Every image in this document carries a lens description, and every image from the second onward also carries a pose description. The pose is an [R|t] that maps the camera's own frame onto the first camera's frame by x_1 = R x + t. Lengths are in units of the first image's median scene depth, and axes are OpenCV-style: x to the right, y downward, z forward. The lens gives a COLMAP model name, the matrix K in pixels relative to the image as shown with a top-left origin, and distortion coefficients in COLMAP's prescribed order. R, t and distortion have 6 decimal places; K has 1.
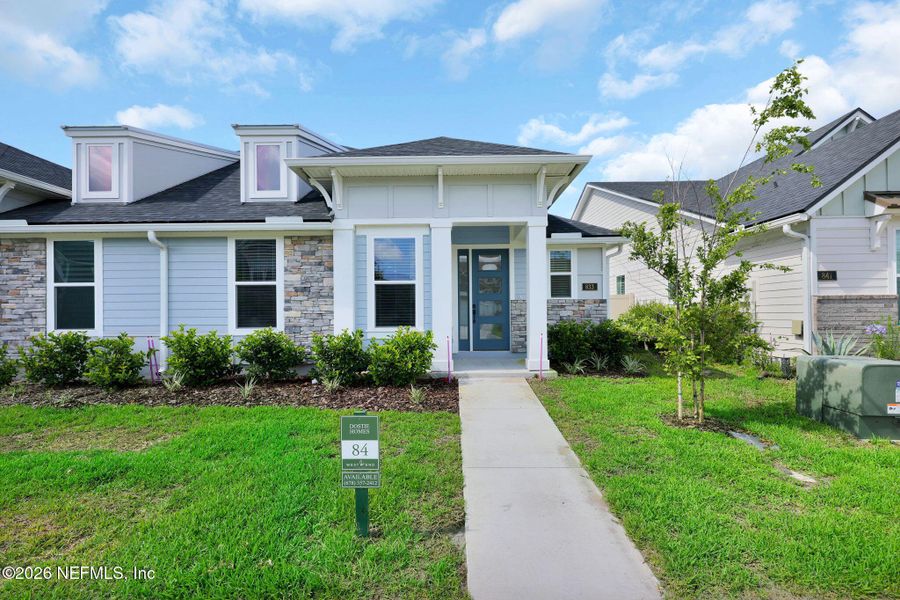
lens RADIAL K [[405.2, 0, 448.0], [0, 405.2, 314.3], [0, 0, 1]] dist [0.000641, -0.000016]
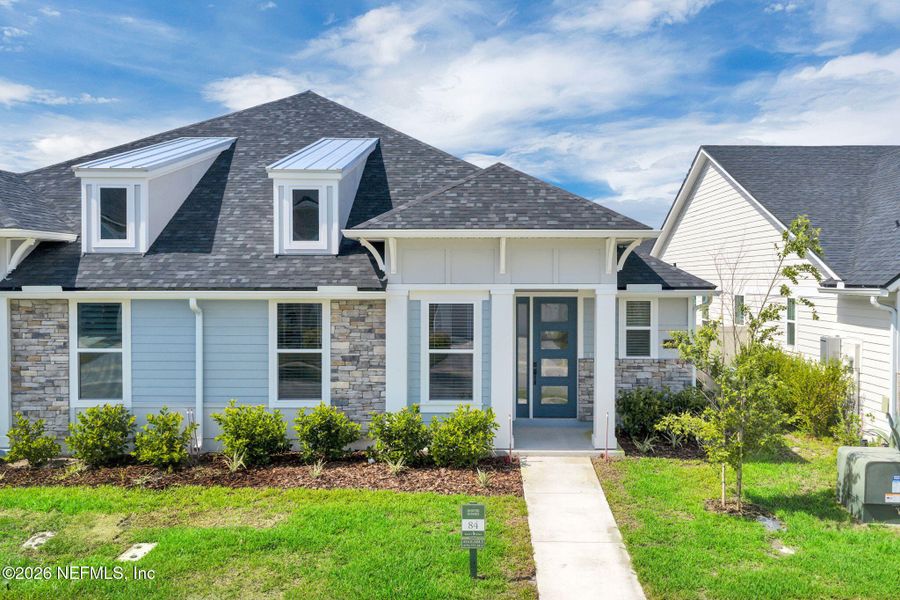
lens RADIAL K [[805.4, 0, 476.7], [0, 805.4, 298.5], [0, 0, 1]] dist [0.006762, 0.002870]
pose [[0.999917, 0.010089, 0.007998, -0.089607], [-0.010280, 0.999656, 0.024142, -0.246716], [-0.007752, -0.024222, 0.999677, -0.834751]]
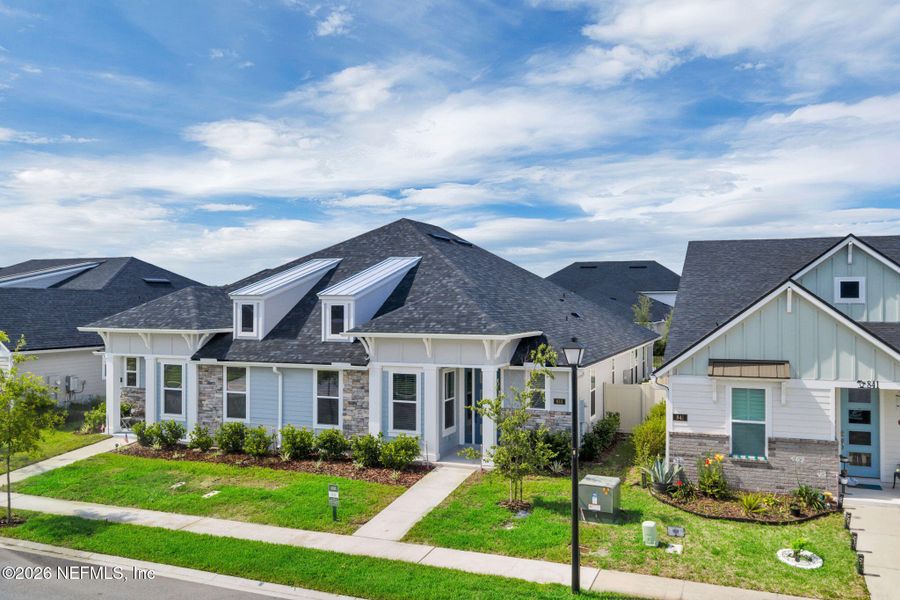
lens RADIAL K [[740.9, 0, 450.0], [0, 740.9, 300.0], [0, 0, 1]] dist [0.014341, 0.000434]
pose [[0.932443, 0.008185, -0.361225, 1.086423], [-0.008182, 0.999965, 0.001537, -0.486884], [0.361225, 0.001522, 0.932478, -1.649430]]
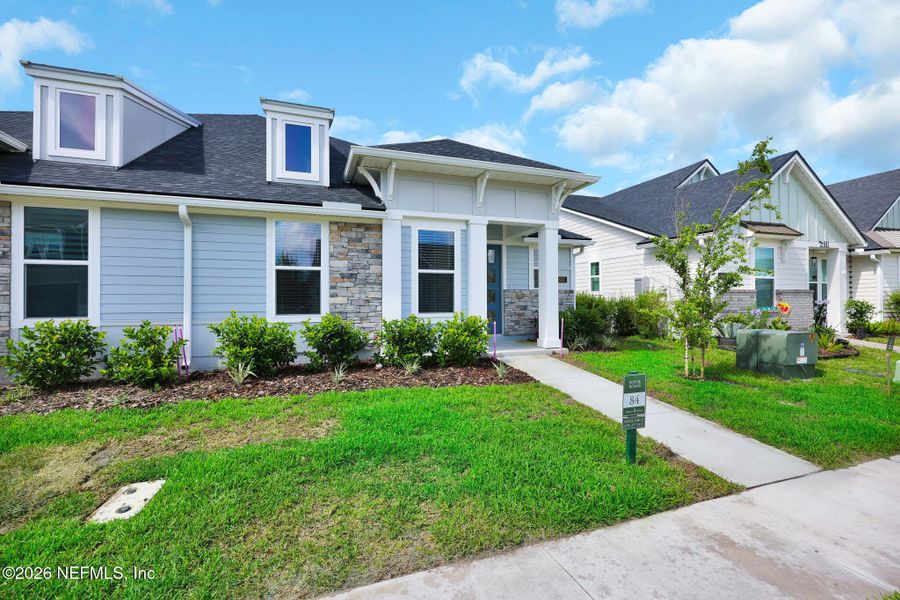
lens RADIAL K [[398.3, 0, 450.0], [0, 398.3, 300.0], [0, 0, 1]] dist [-0.000968, -0.000378]
pose [[0.939549, 0.005864, 0.342365, -0.464766], [-0.002592, 0.999946, -0.010015, 0.007452], [-0.342405, 0.008523, 0.939514, -0.009614]]
